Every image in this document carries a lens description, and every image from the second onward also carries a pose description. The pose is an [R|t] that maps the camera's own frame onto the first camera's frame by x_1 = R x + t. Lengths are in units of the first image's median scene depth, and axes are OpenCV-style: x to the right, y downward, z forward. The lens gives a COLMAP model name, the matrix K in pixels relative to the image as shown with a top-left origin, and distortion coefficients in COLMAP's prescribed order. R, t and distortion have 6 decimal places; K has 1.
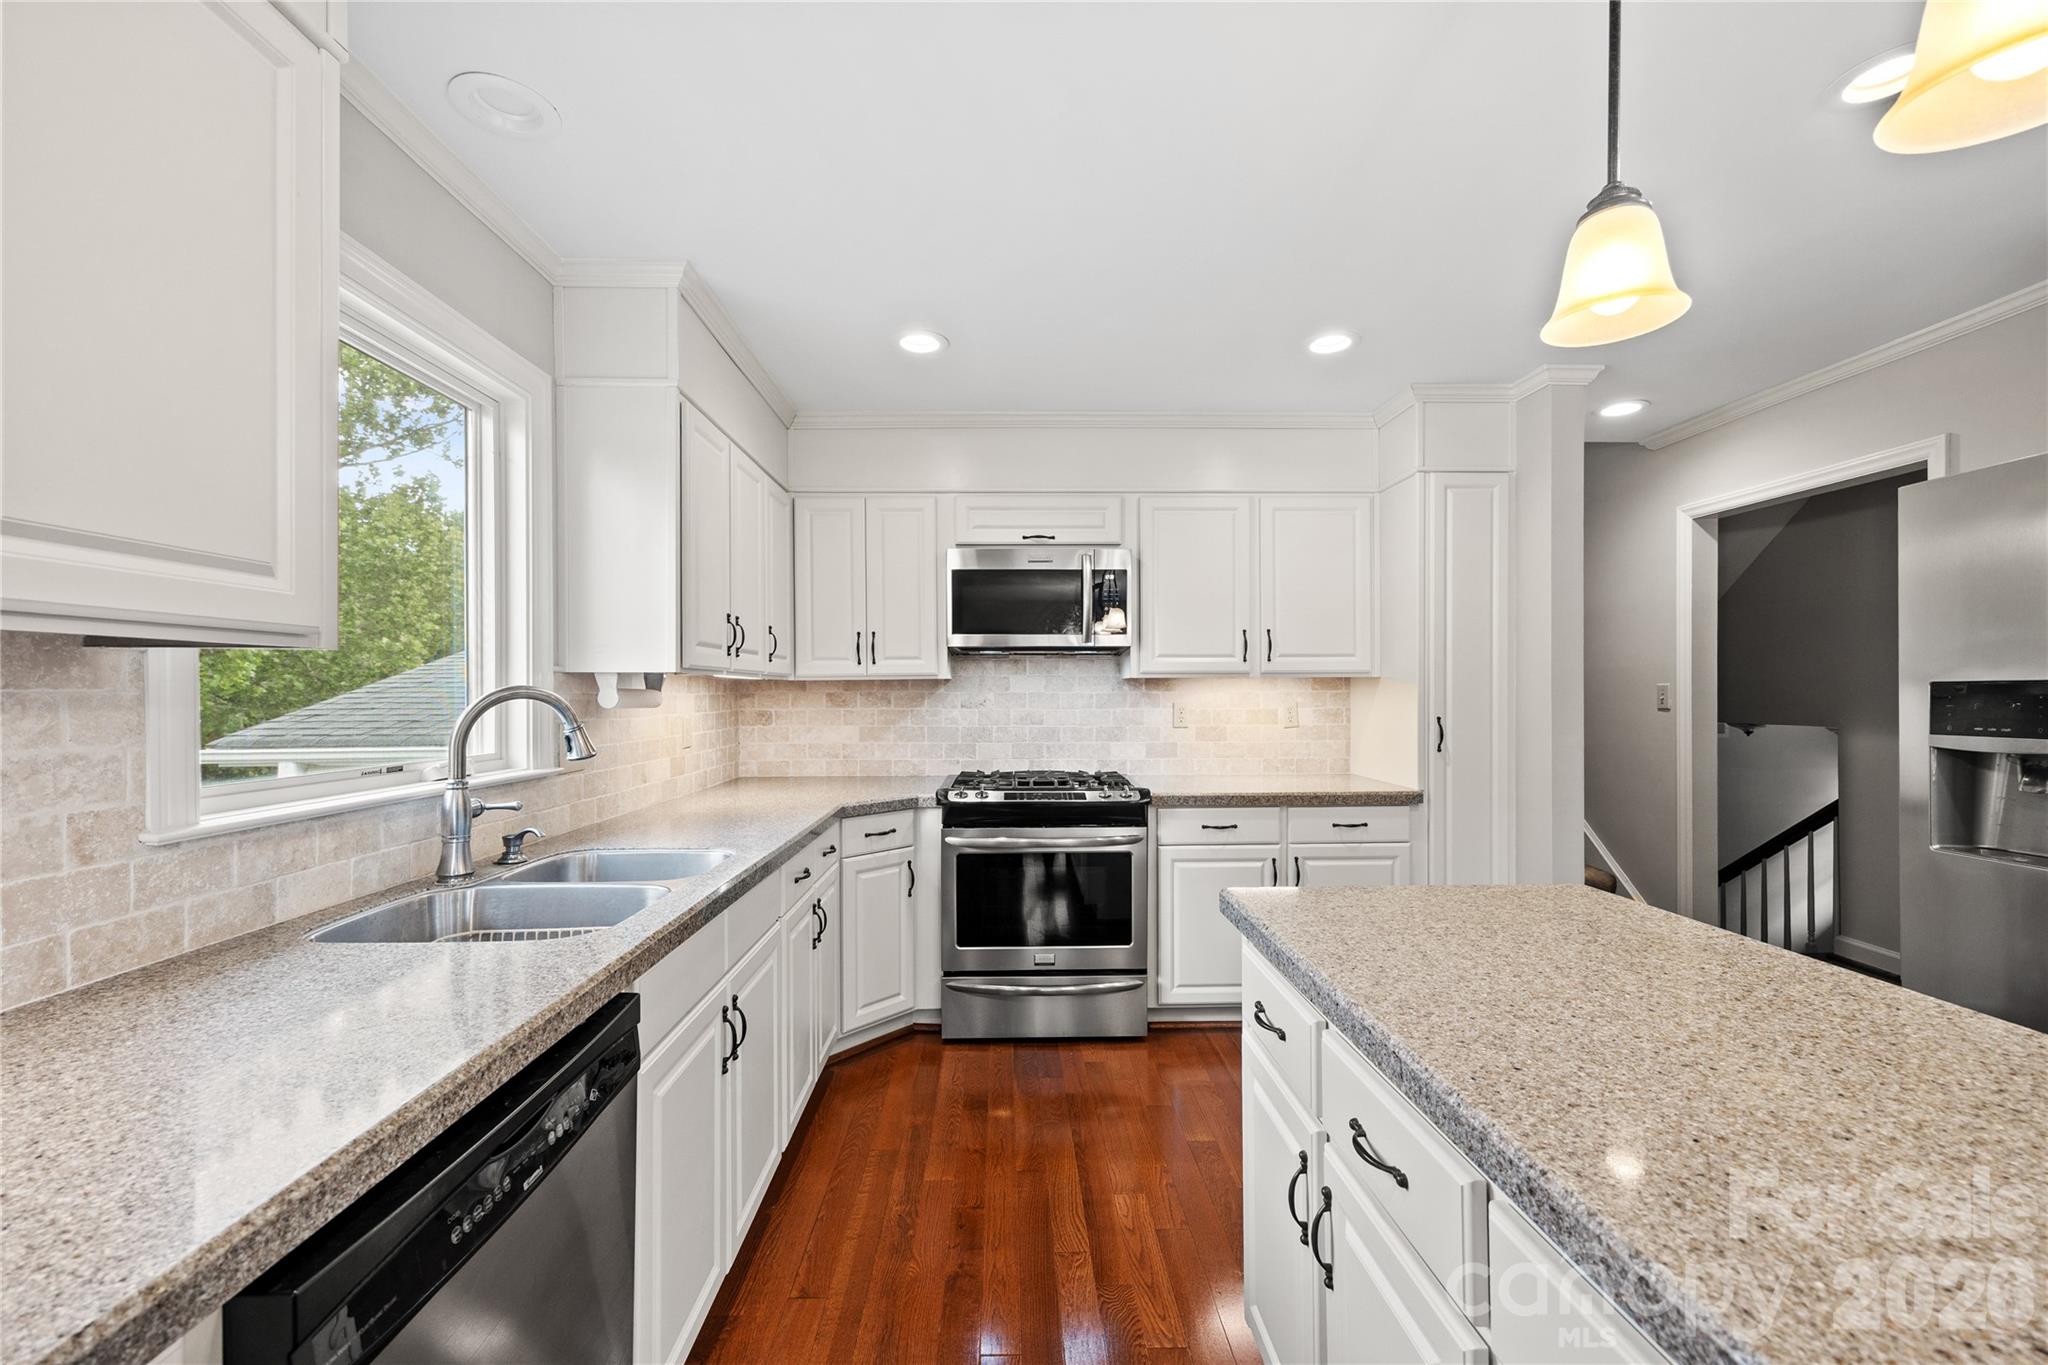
lens RADIAL K [[806.6, 0, 1017.4], [0, 806.6, 692.4], [0, 0, 1]] dist [-0.001383, -0.000865]
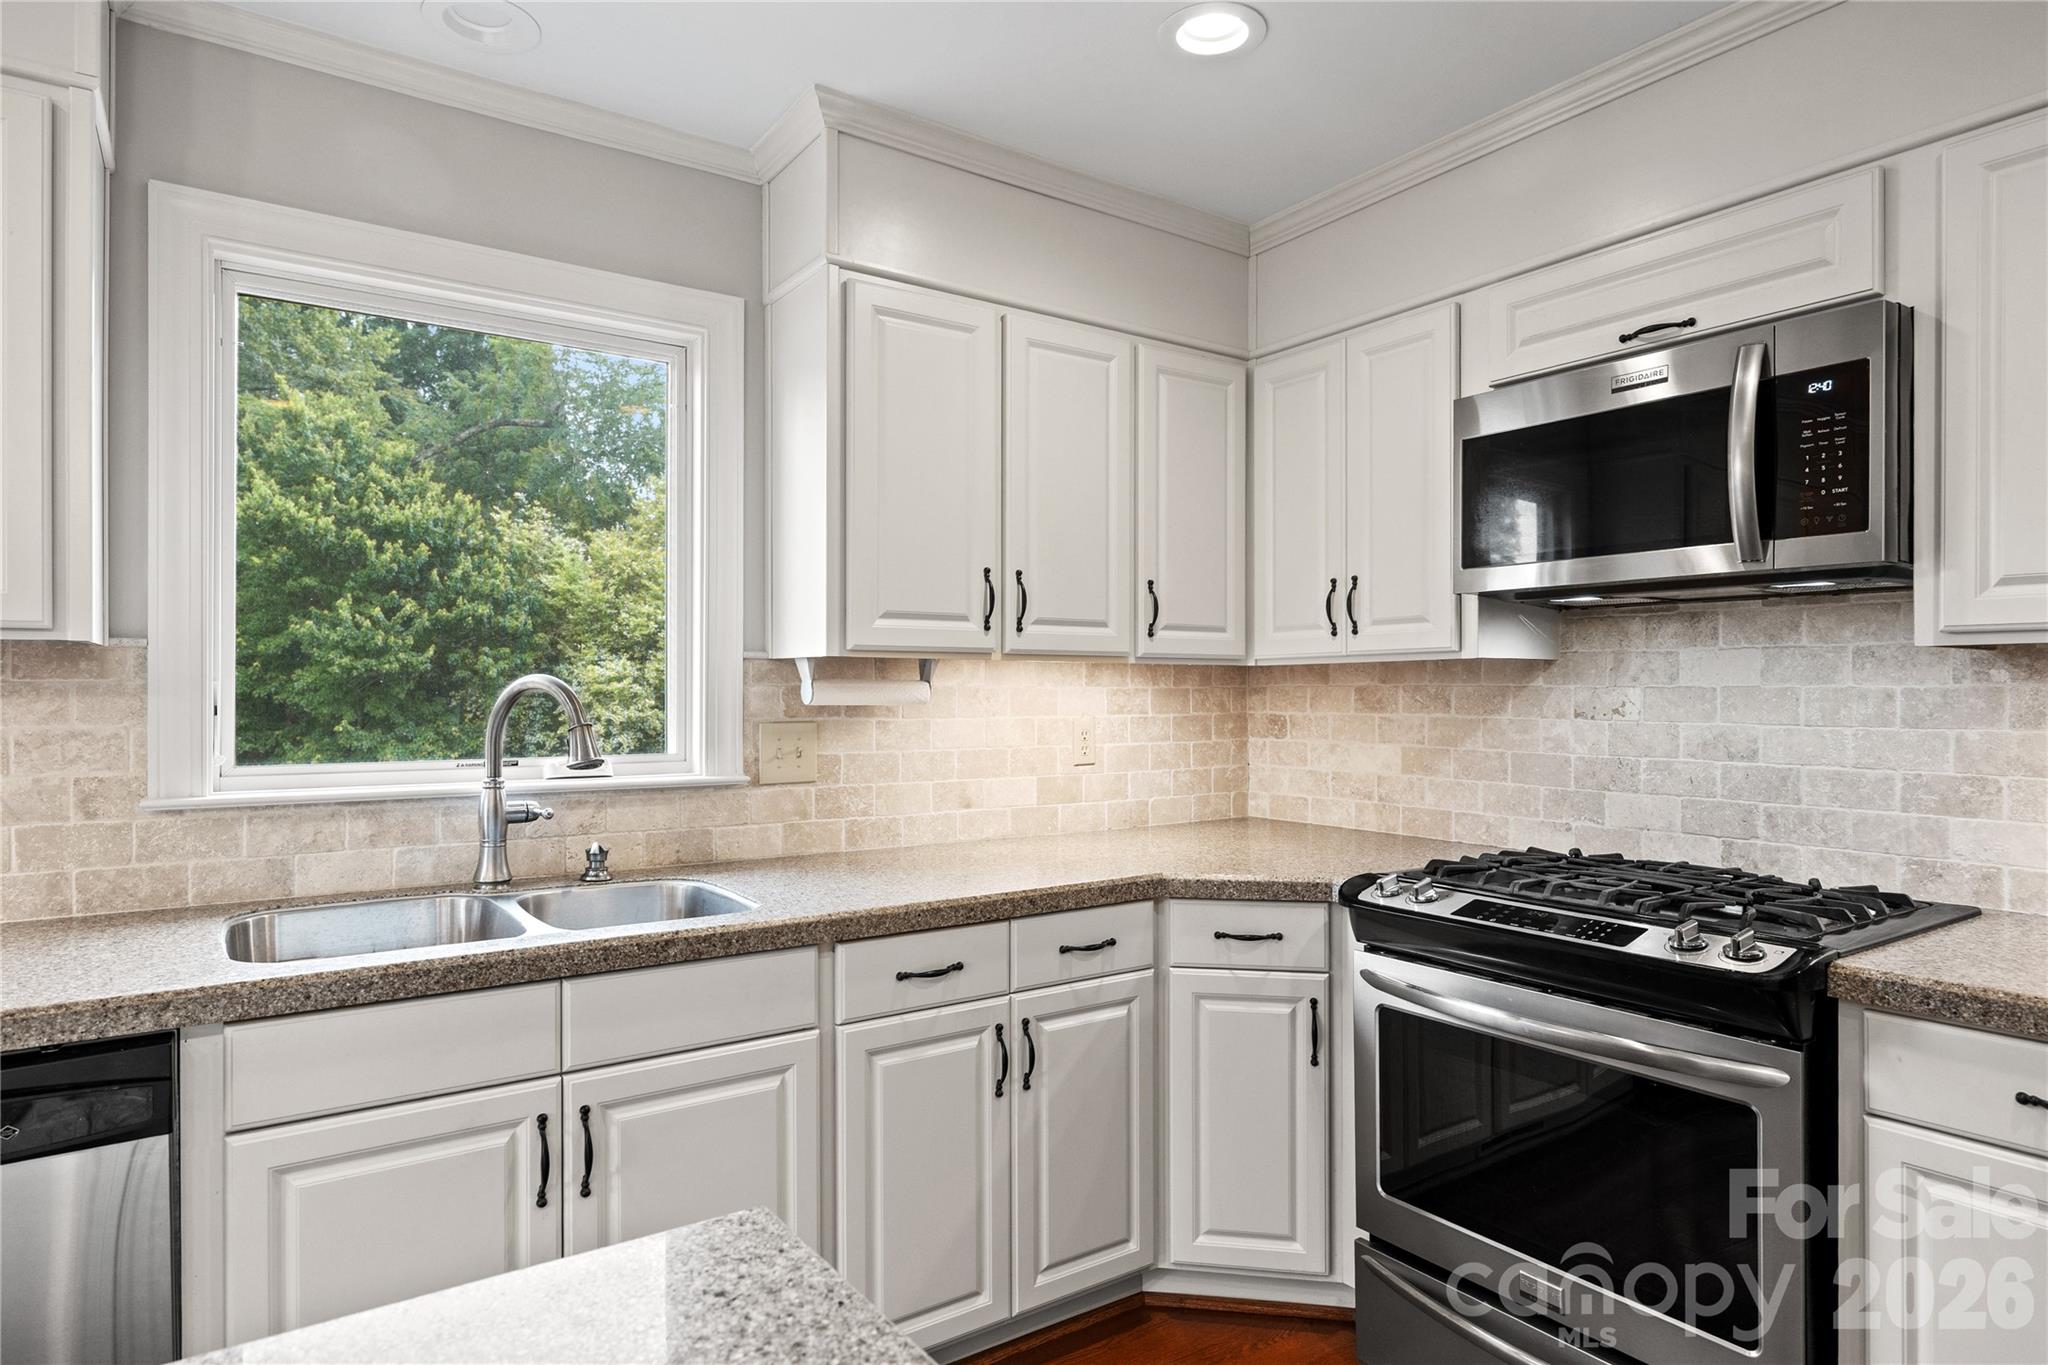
lens RADIAL K [[1158.0, 0, 1038.3], [0, 1158.0, 688.1], [0, 0, 1]] dist [0.000378, 0.000768]
pose [[0.561304, 0.002841, -0.827605, 0.396047], [-0.002431, 0.999995, 0.001784, 0.001032], [0.827606, 0.001011, 0.561308, 0.411334]]
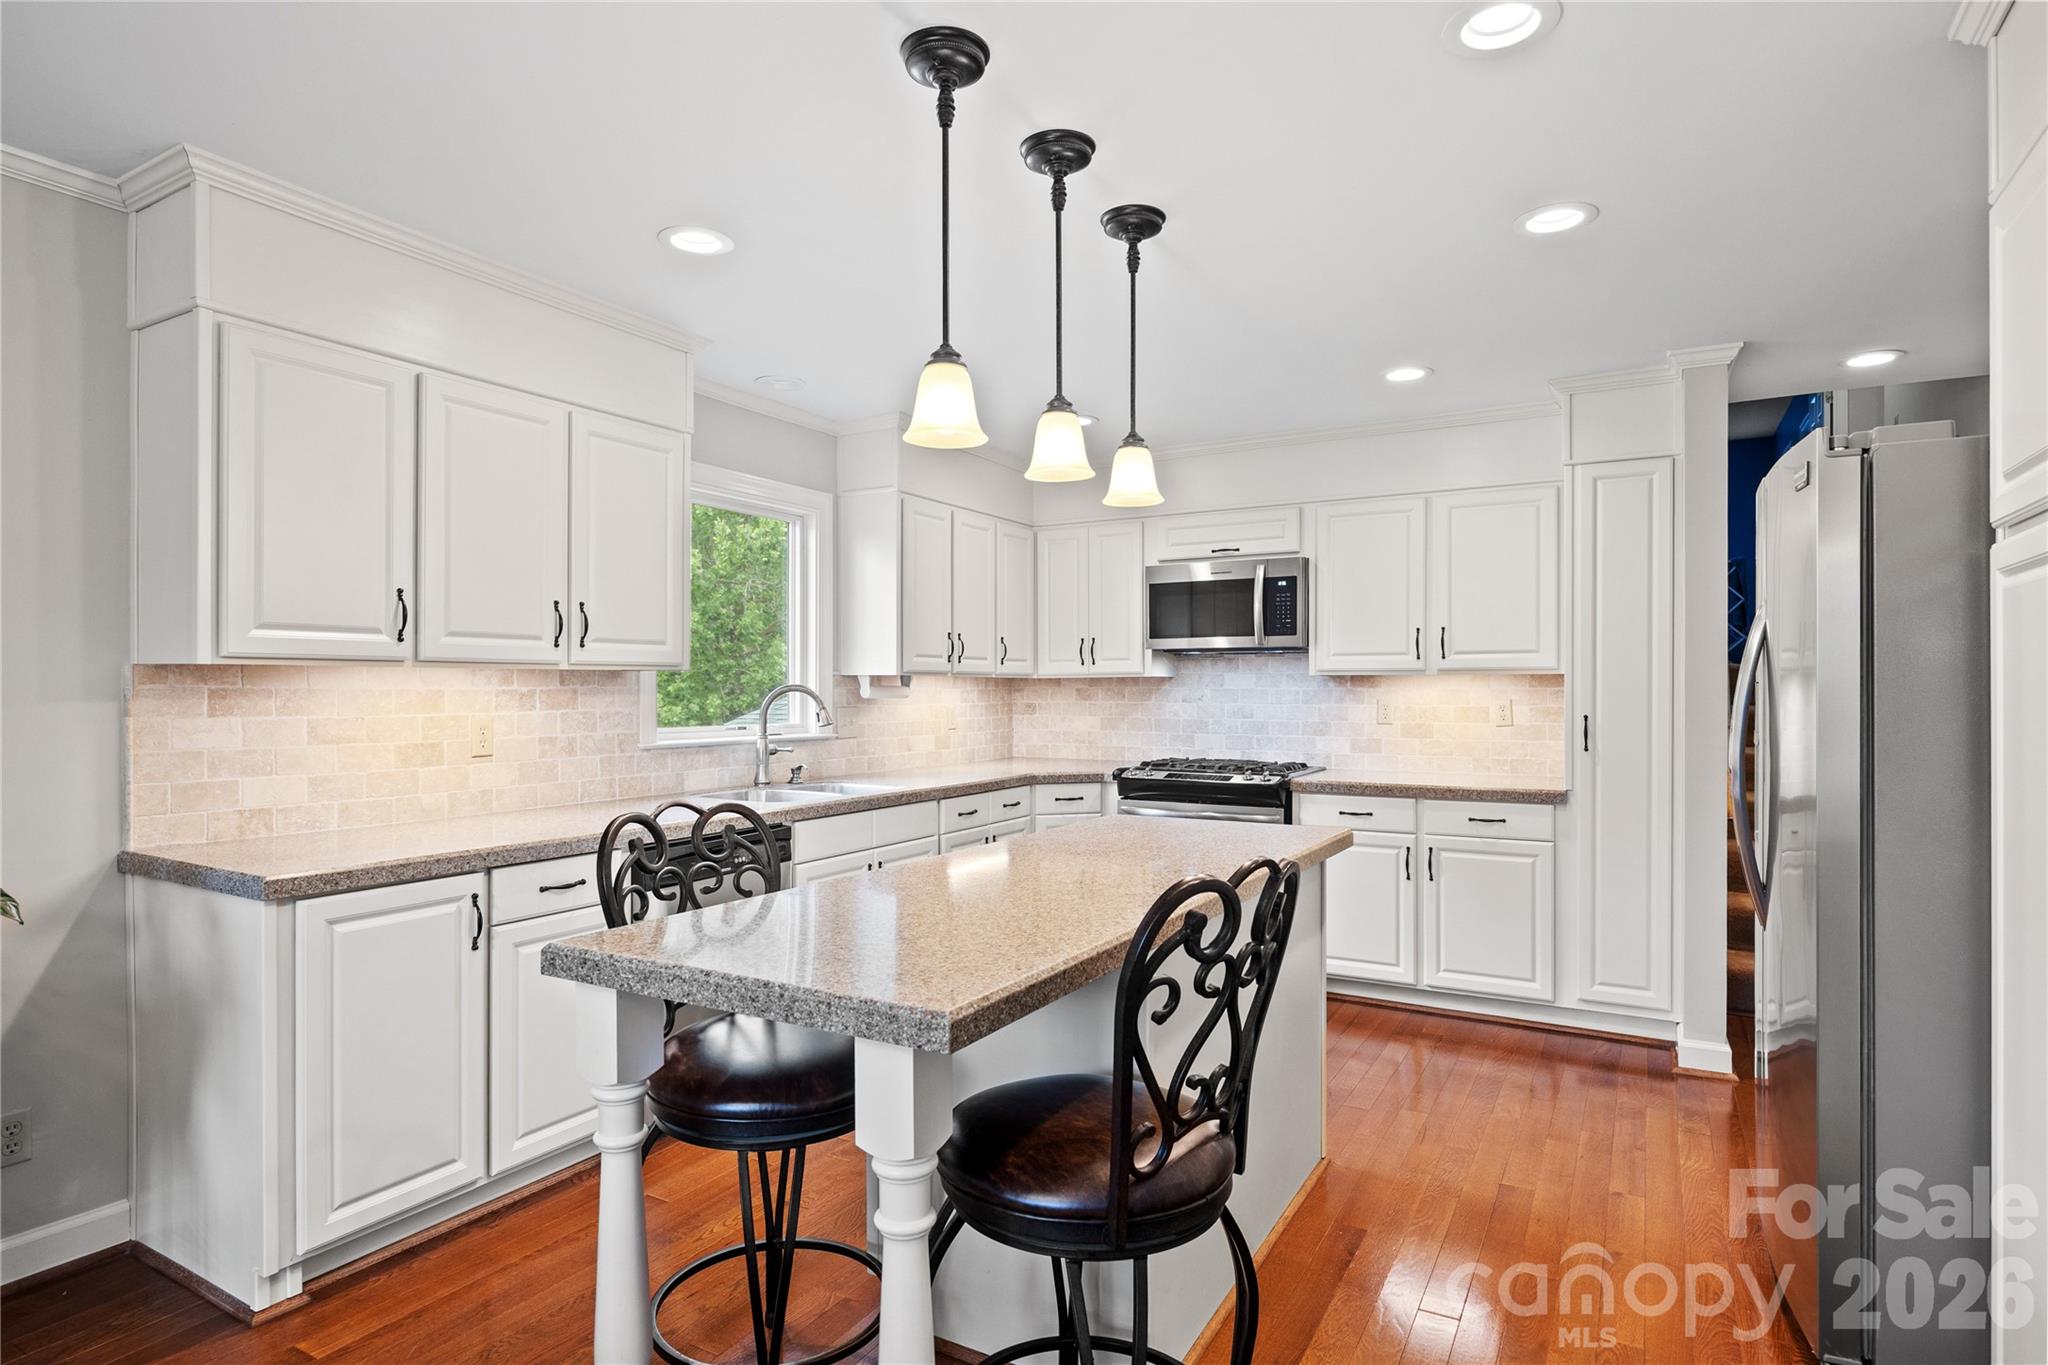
lens RADIAL K [[1048.1, 0, 1029.6], [0, 1048.1, 684.8], [0, 0, 1]] dist [-0.007056, -0.000205]
pose [[0.859456, 0.001915, -0.511206, 0.594929], [-0.002801, 0.999996, -0.000965, -0.003486], [0.511202, 0.002261, 0.859458, -0.432701]]
